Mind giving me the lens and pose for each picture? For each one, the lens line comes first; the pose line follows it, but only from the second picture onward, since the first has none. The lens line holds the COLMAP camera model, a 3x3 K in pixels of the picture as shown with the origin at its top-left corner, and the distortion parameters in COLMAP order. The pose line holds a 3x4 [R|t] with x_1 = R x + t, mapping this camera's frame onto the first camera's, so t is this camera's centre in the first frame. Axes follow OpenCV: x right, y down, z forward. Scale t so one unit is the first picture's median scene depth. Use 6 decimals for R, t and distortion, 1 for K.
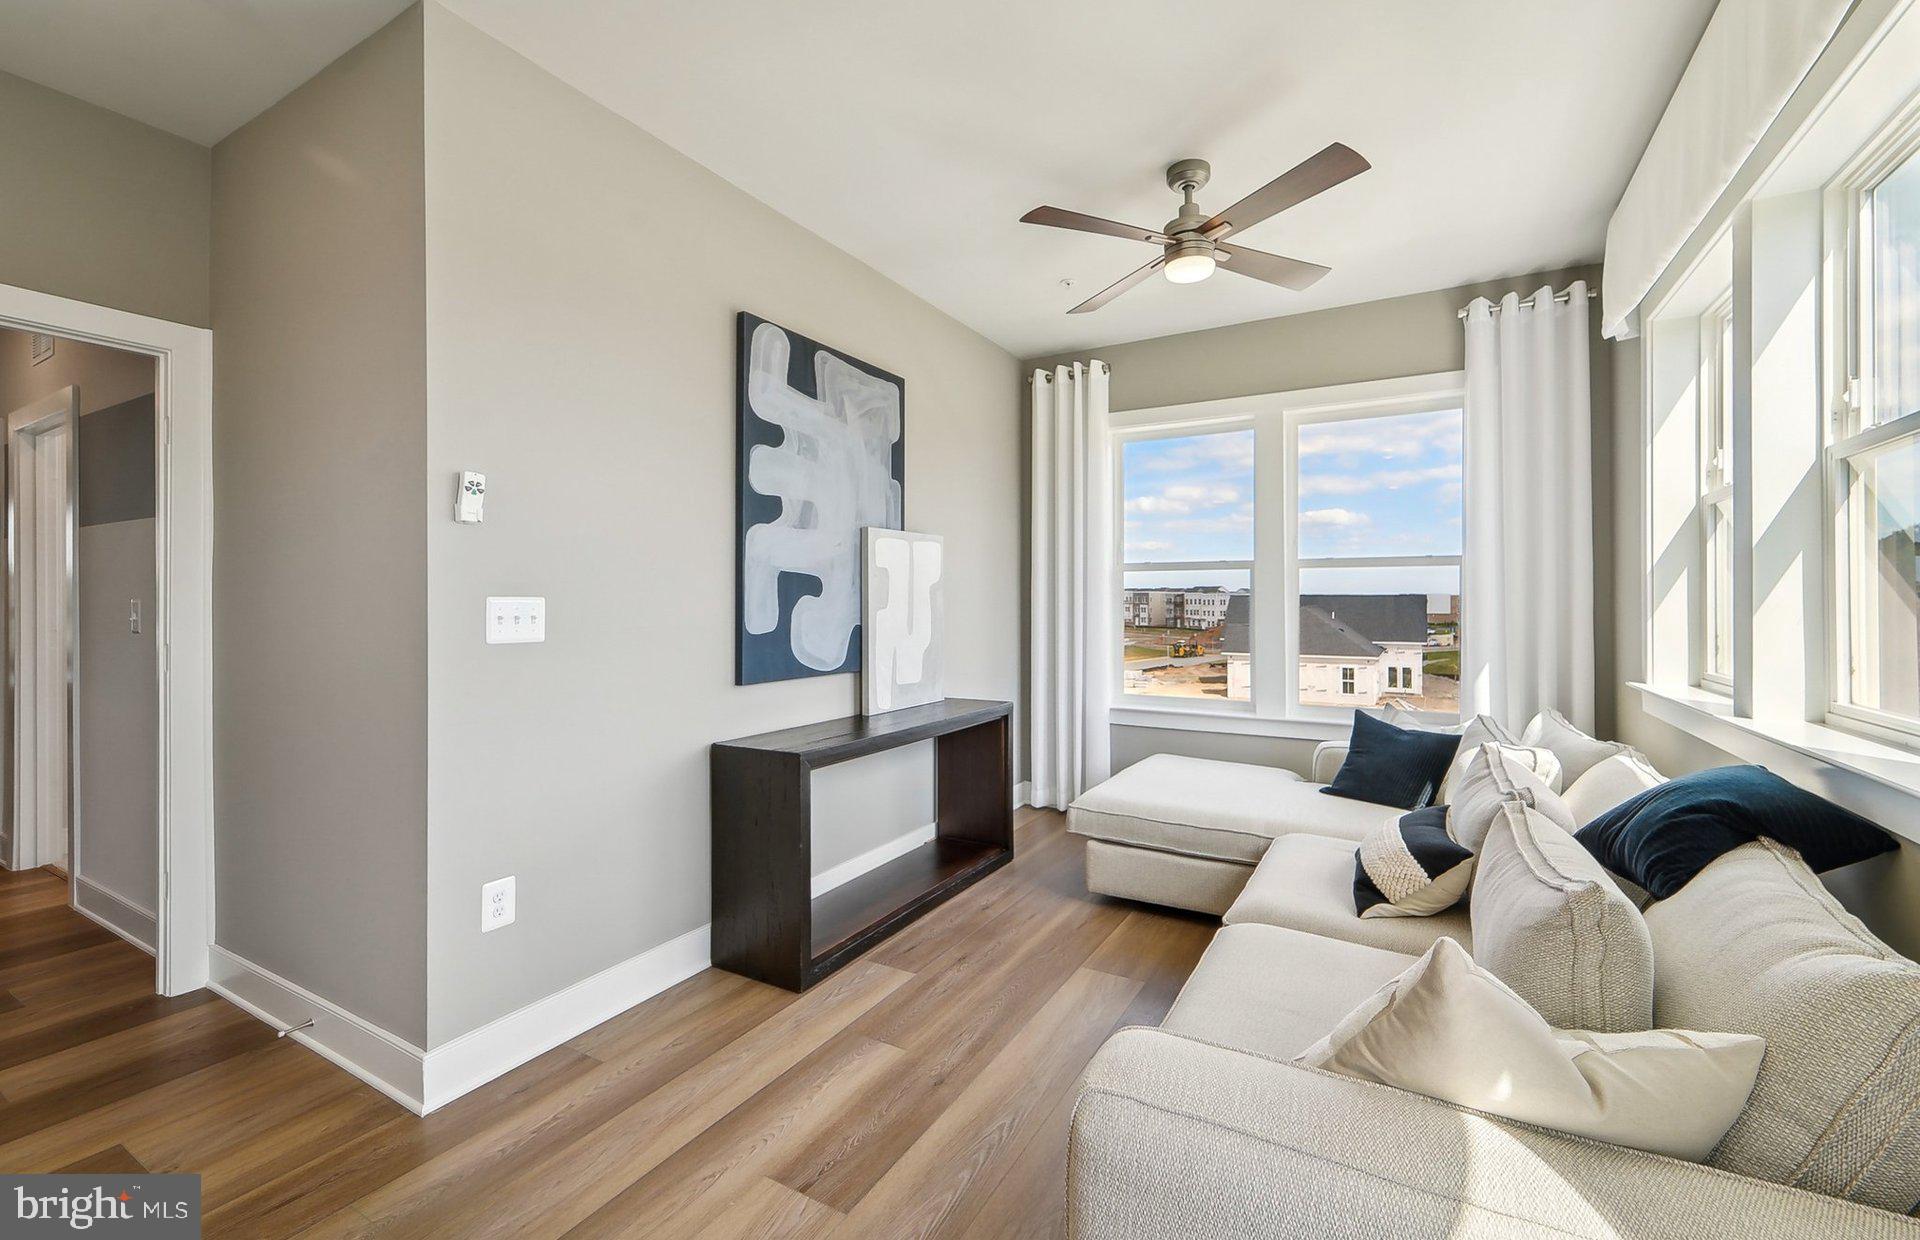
lens RADIAL K [[795.3, 0, 963.5], [0, 795.3, 602.0], [0, 0, 1]] dist [-0.000091, -0.000012]
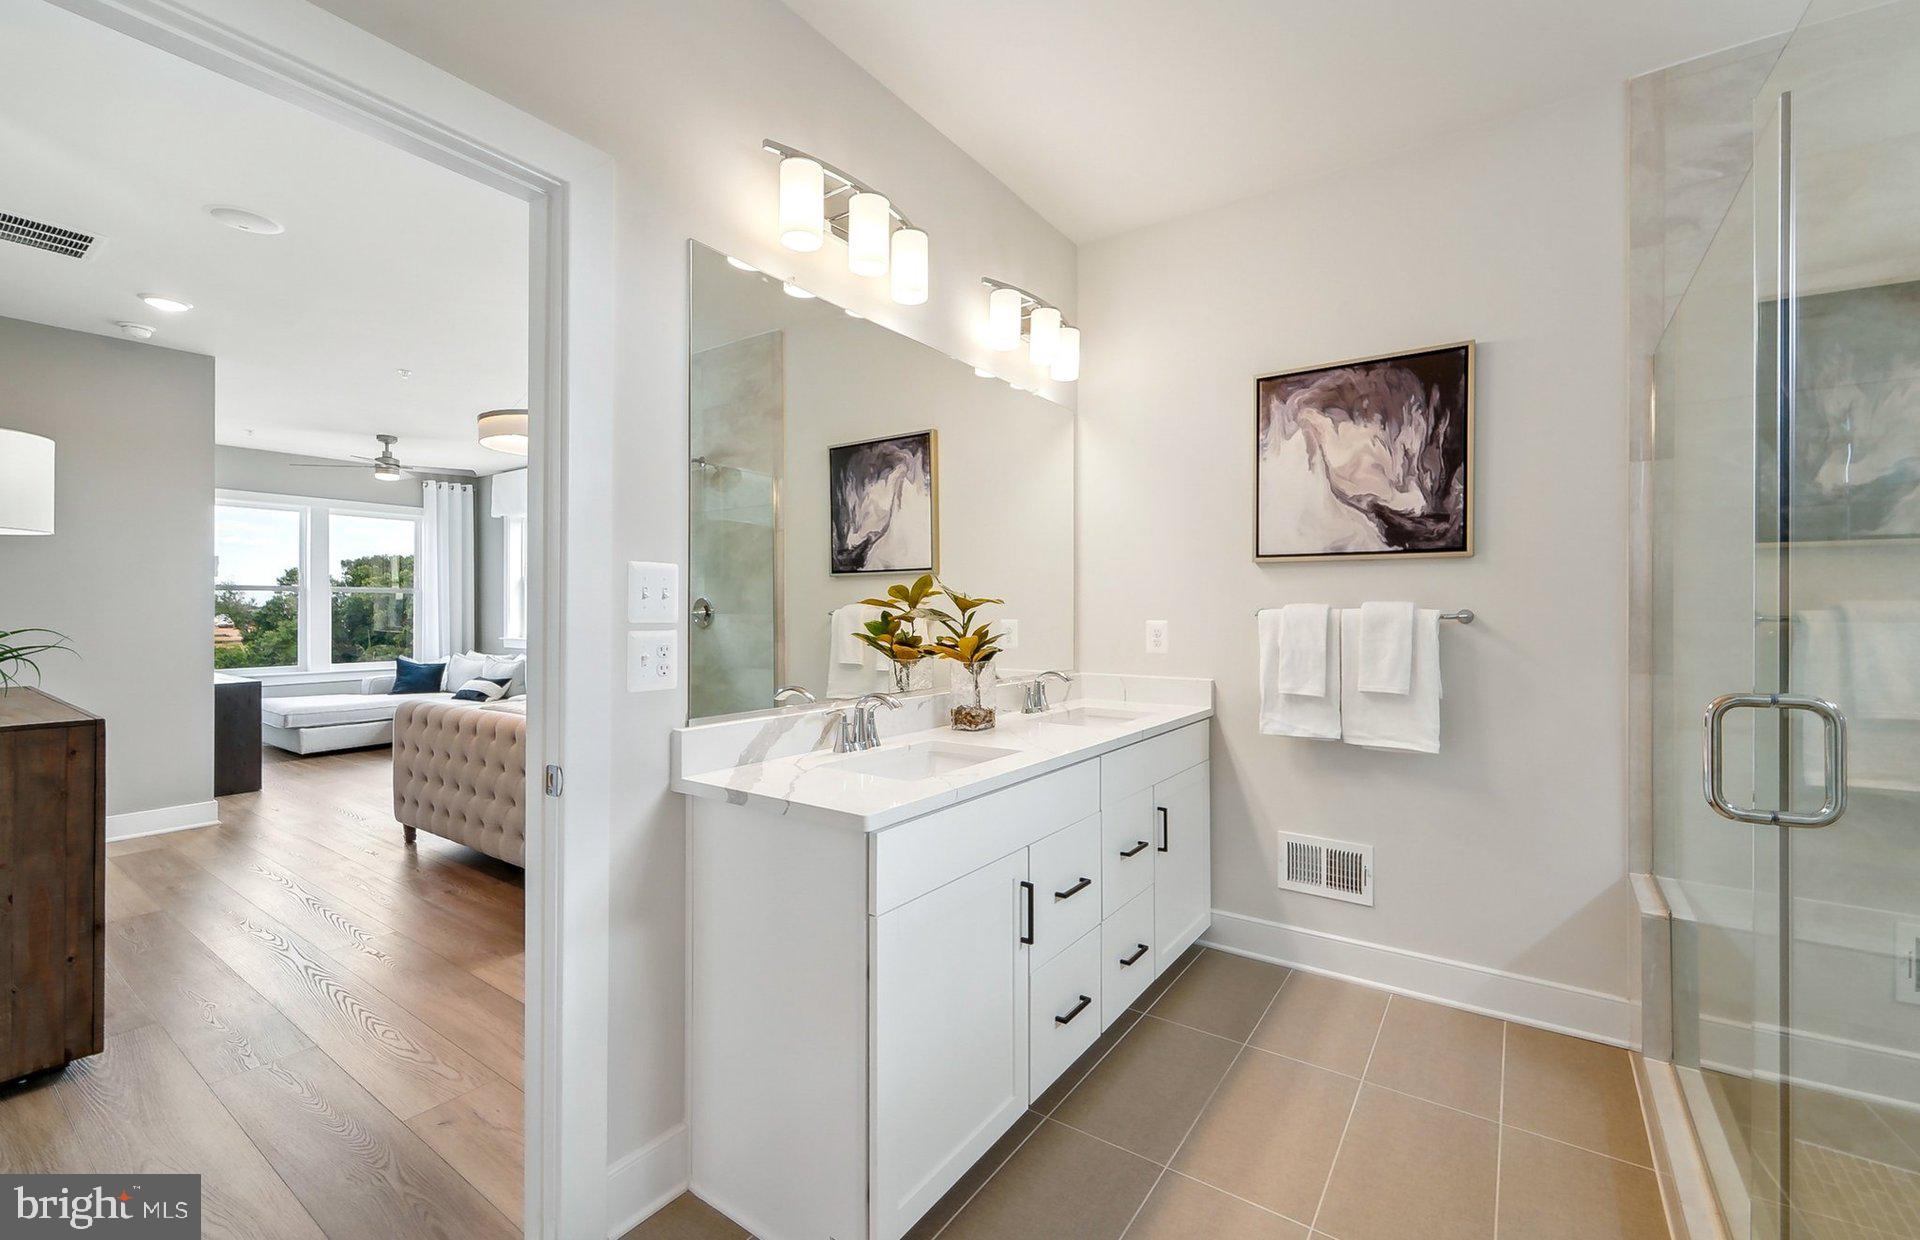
lens RADIAL K [[795.3, 0, 963.5], [0, 795.3, 602.0], [0, 0, 1]] dist [-0.000091, -0.000012]
pose [[0.096449, 0.003883, 0.995330, -1.728140], [-0.002671, 0.999990, -0.003642, -0.019792], [-0.995334, -0.002308, 0.096458, -0.889378]]
